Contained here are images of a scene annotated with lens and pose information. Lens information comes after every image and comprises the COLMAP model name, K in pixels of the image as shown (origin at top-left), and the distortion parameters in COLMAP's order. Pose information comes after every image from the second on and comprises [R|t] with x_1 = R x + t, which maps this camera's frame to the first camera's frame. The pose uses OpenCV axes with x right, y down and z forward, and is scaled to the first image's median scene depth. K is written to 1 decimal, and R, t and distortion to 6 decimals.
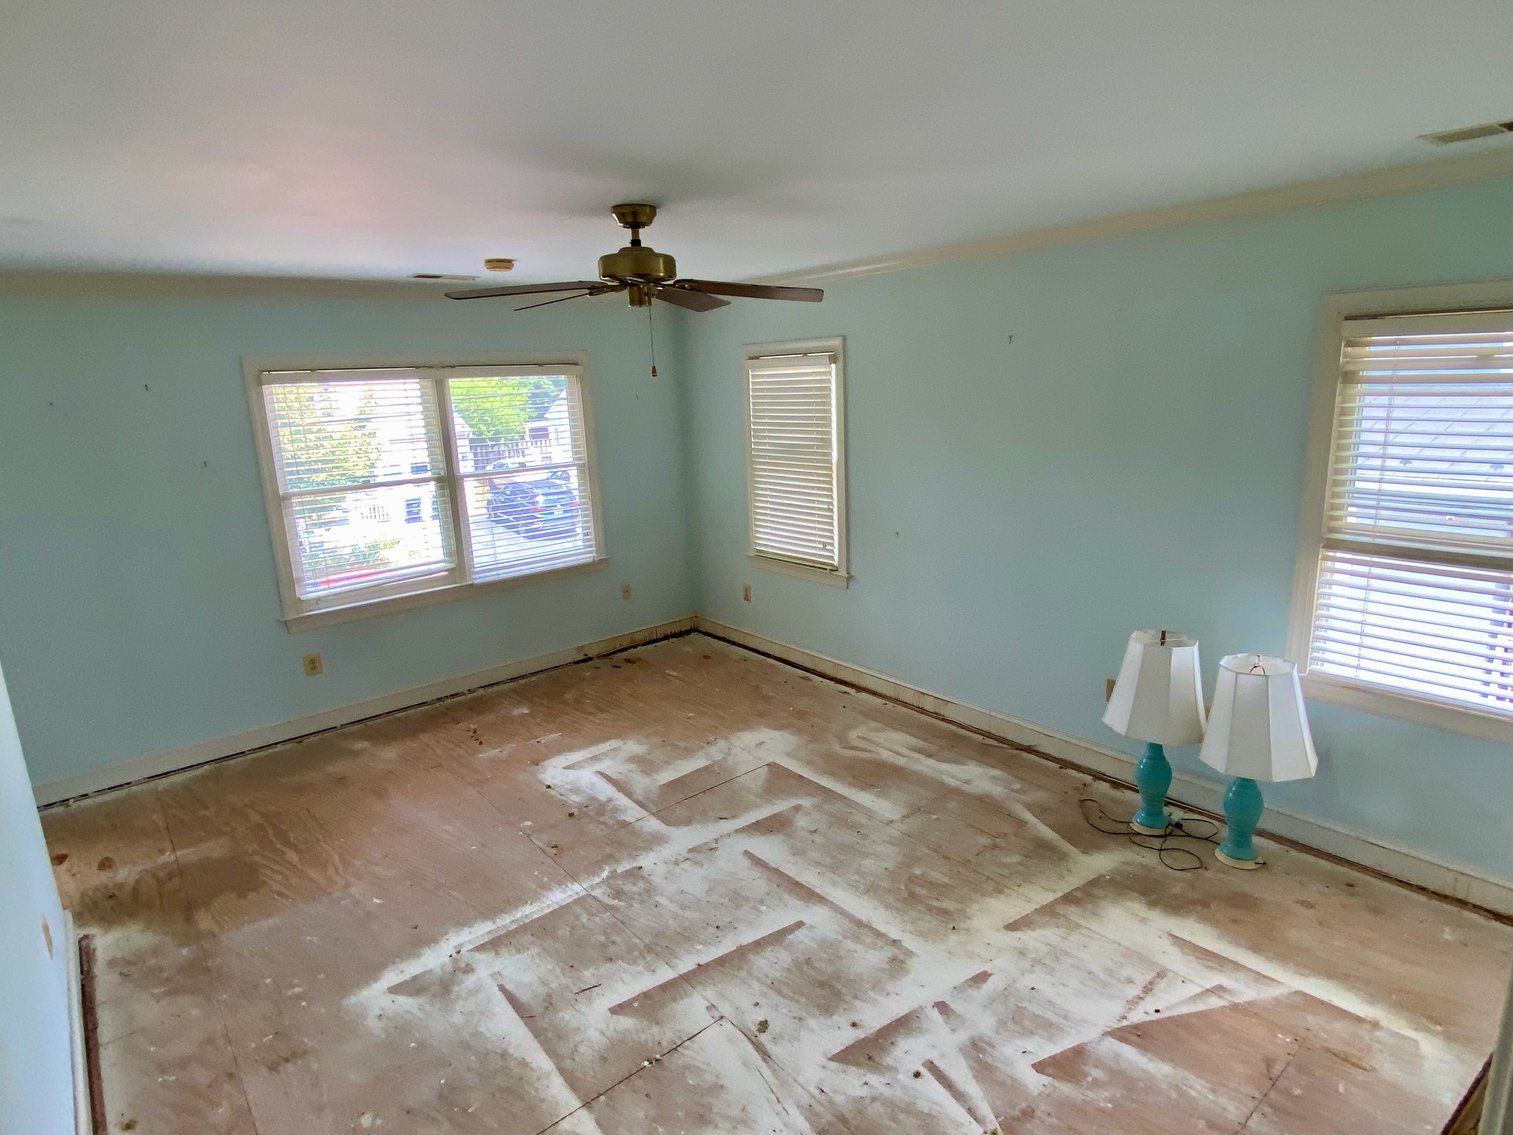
lens RADIAL K [[845.0, 0, 756.5], [0, 845.0, 567.5], [0, 0, 1]] dist [0.001546, -0.017797]
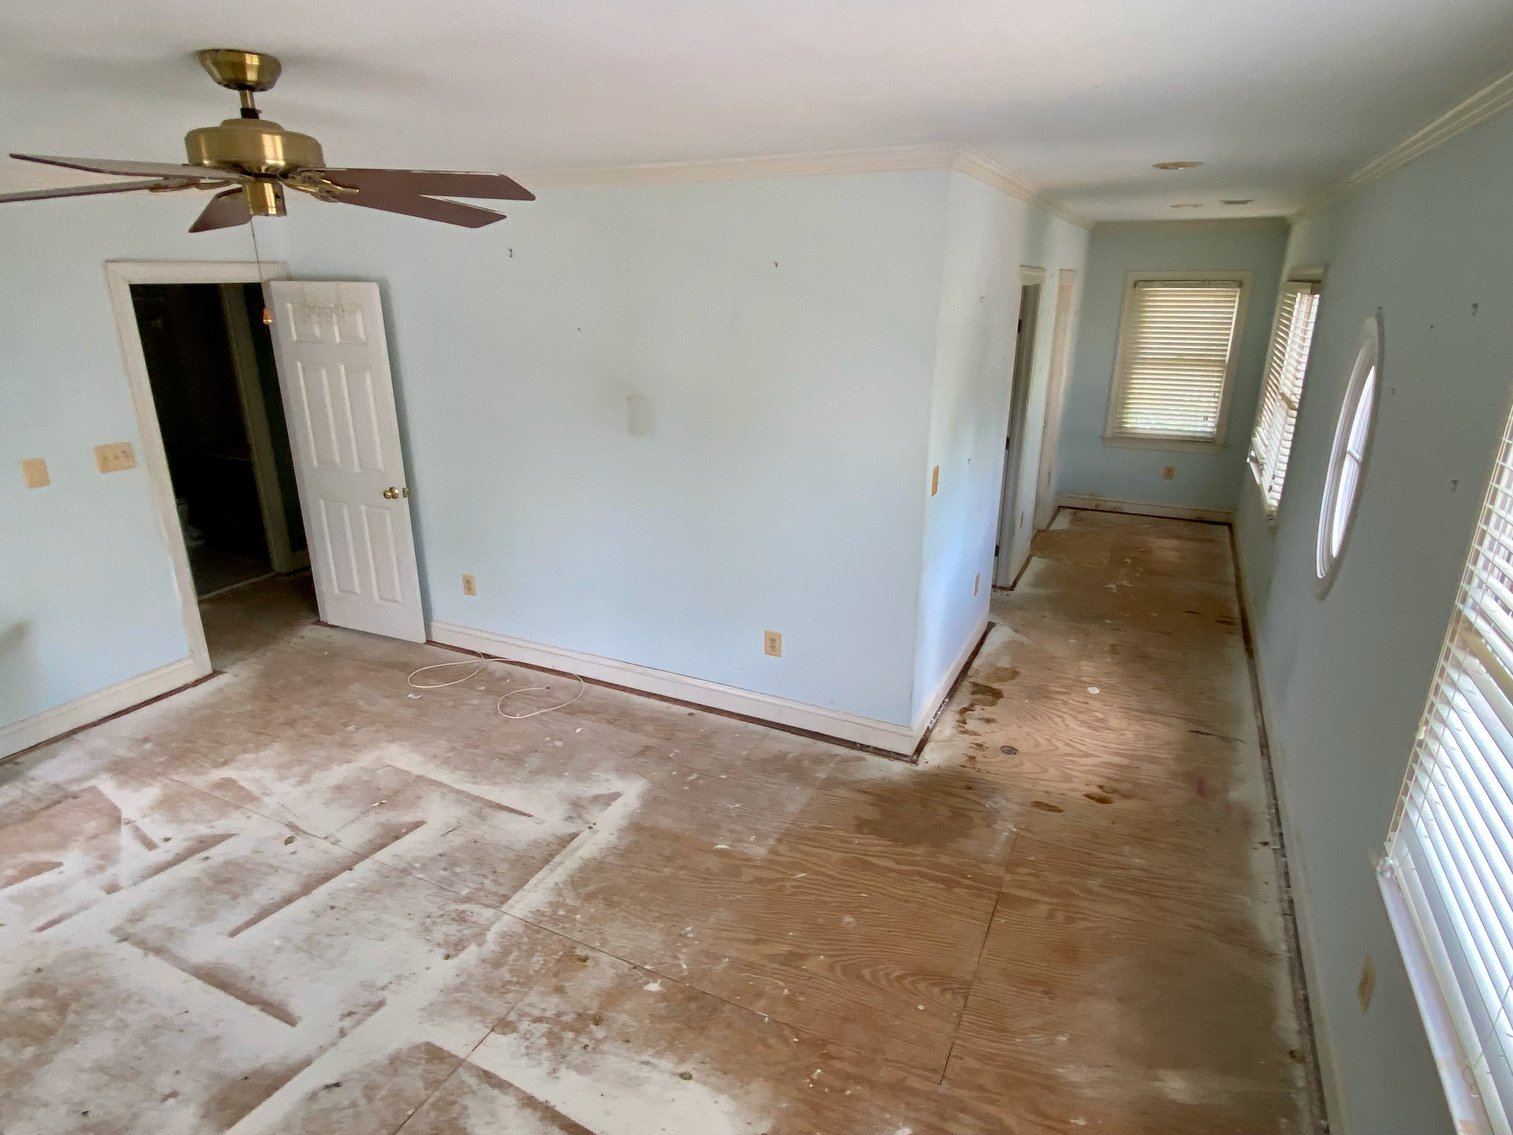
lens RADIAL K [[845.0, 0, 756.5], [0, 845.0, 567.5], [0, 0, 1]] dist [0.001546, -0.017797]
pose [[-0.910715, 0.159992, -0.380789, -0.179592], [-0.066994, 0.852502, 0.518414, -0.421027], [0.407565, 0.497638, -0.765668, 1.735928]]
